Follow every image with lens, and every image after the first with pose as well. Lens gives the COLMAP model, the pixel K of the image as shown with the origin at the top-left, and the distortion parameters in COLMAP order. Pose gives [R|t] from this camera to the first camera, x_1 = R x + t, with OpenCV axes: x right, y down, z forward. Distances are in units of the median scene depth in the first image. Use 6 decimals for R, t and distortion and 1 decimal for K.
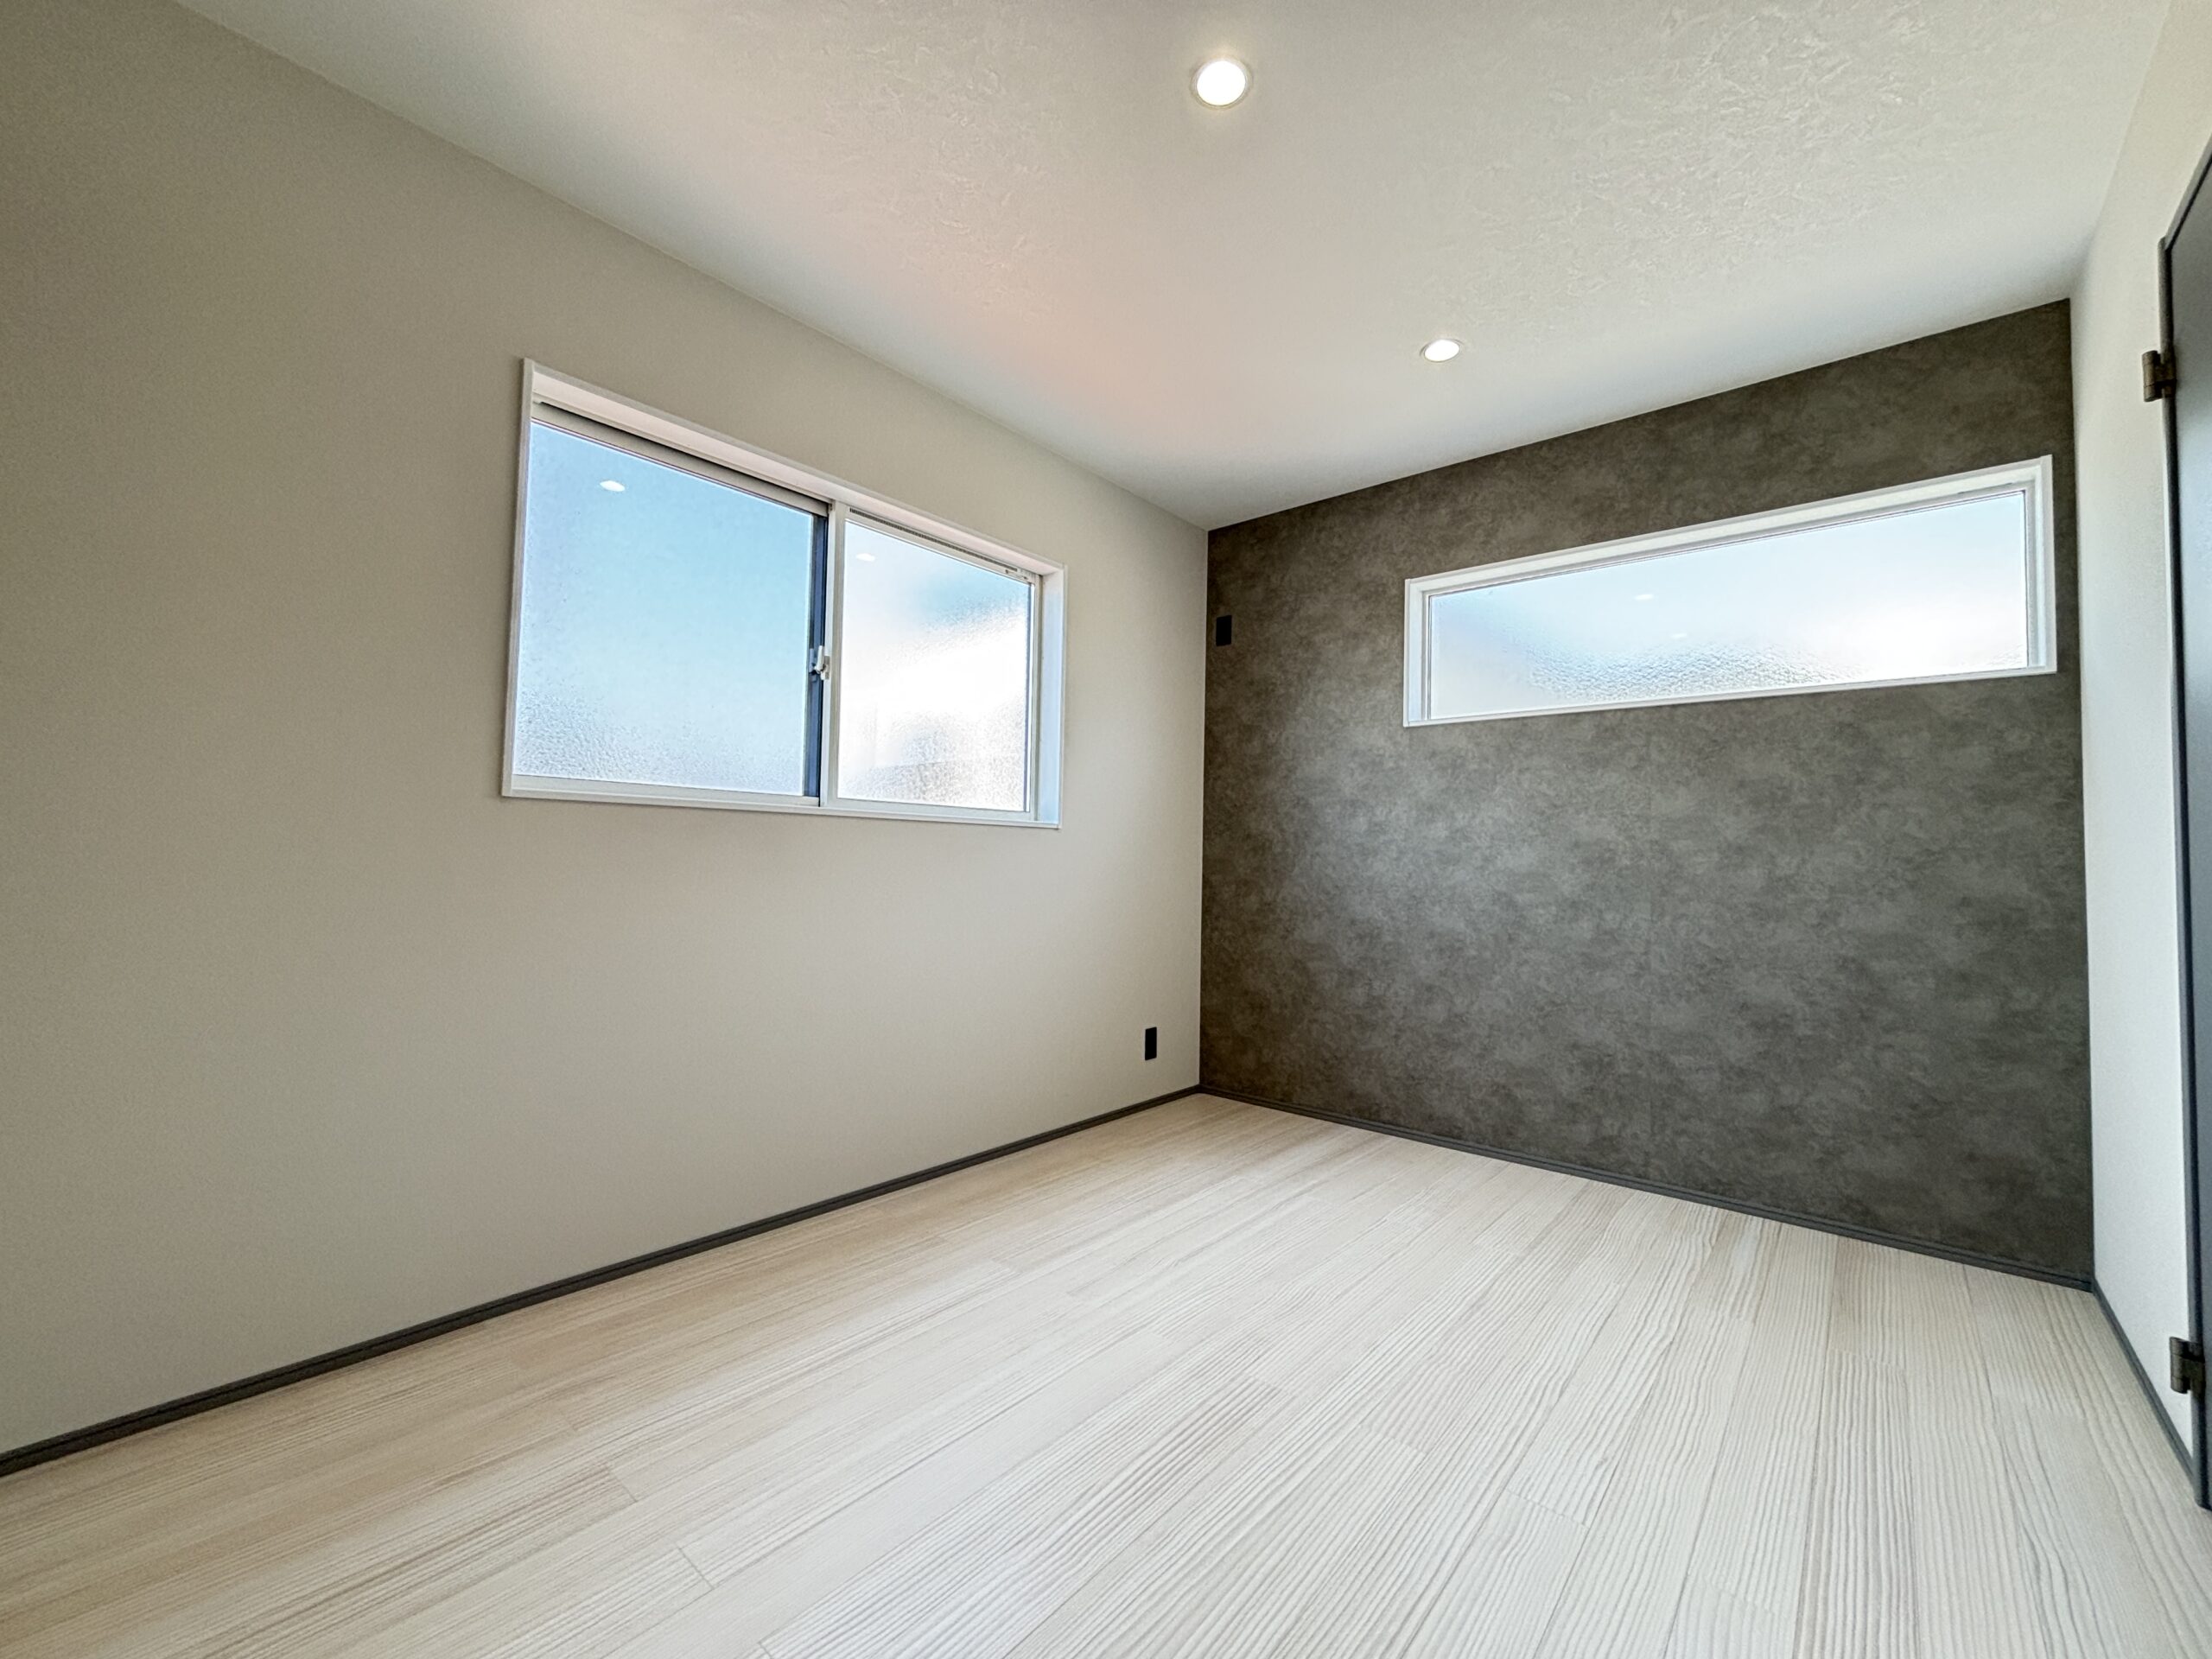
lens RADIAL K [[894.9, 0, 1109.7], [0, 894.9, 823.0], [0, 0, 1]] dist [0.000946, -0.000737]
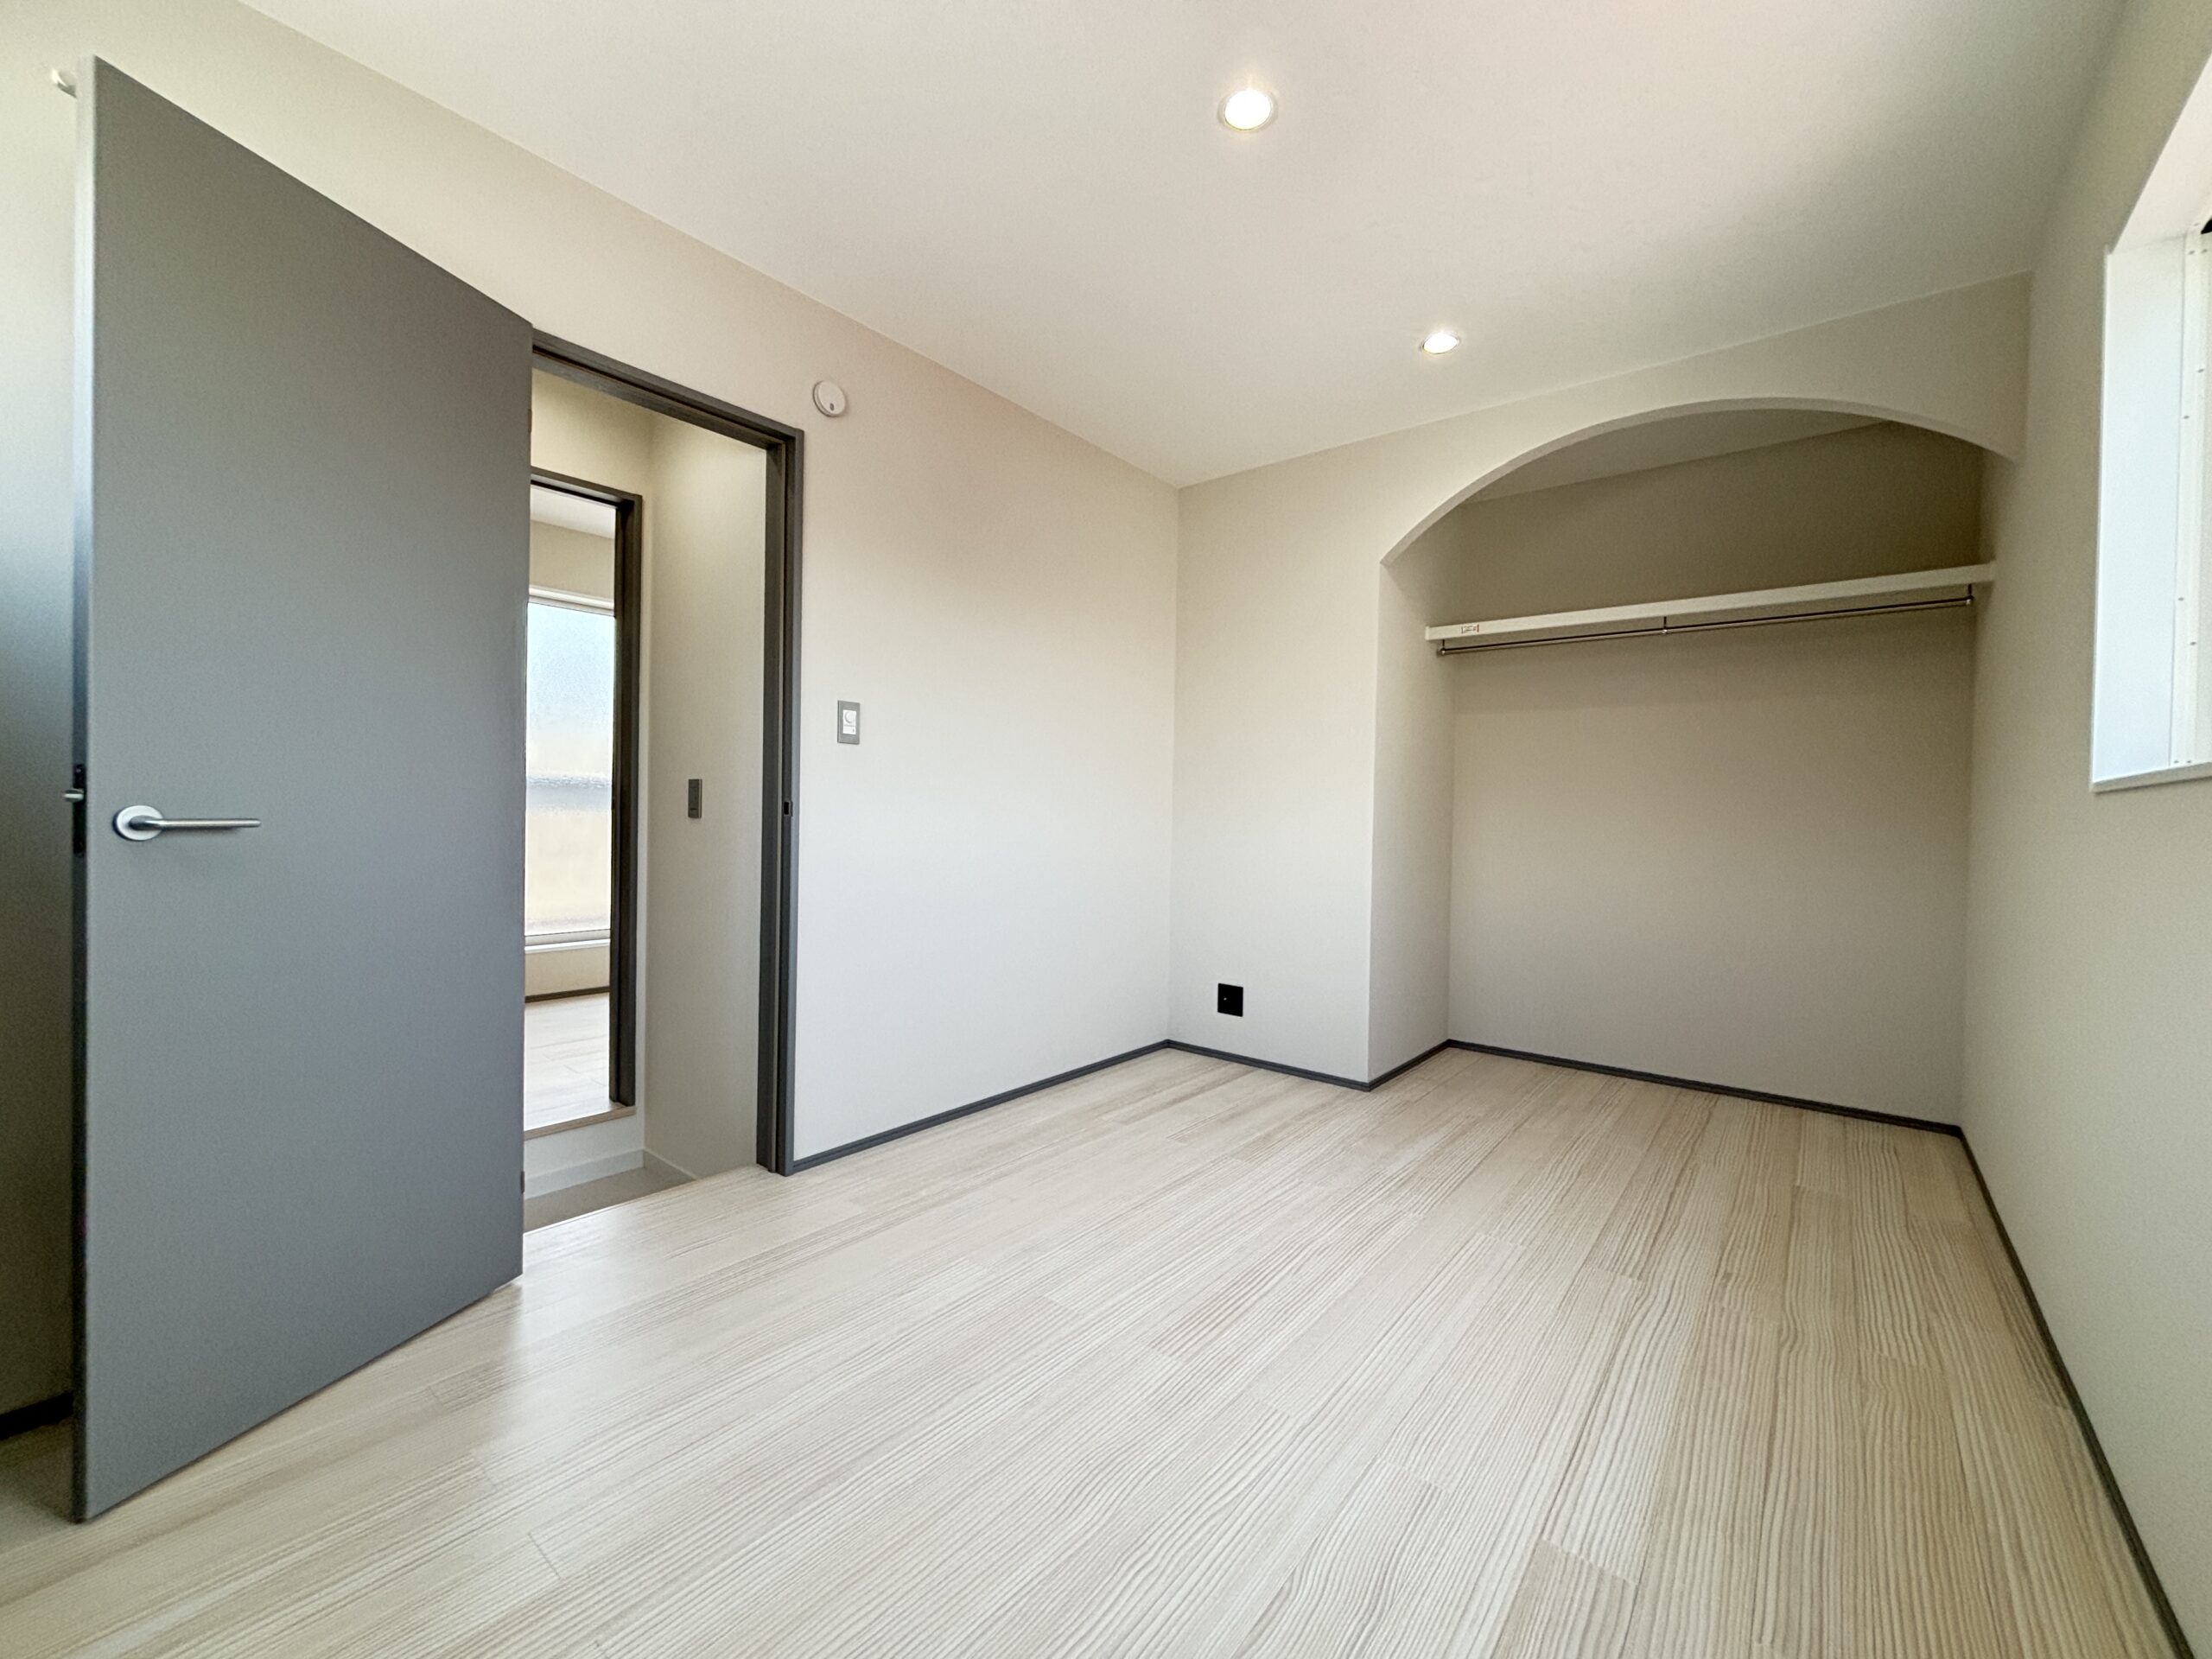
lens RADIAL K [[894.9, 0, 1109.7], [0, 894.9, 823.0], [0, 0, 1]] dist [0.000946, -0.000737]
pose [[-0.999049, -0.035852, -0.024799, 0.287147], [-0.035078, 0.998905, -0.030953, 0.069012], [0.025881, -0.030054, -0.999213, 2.078897]]
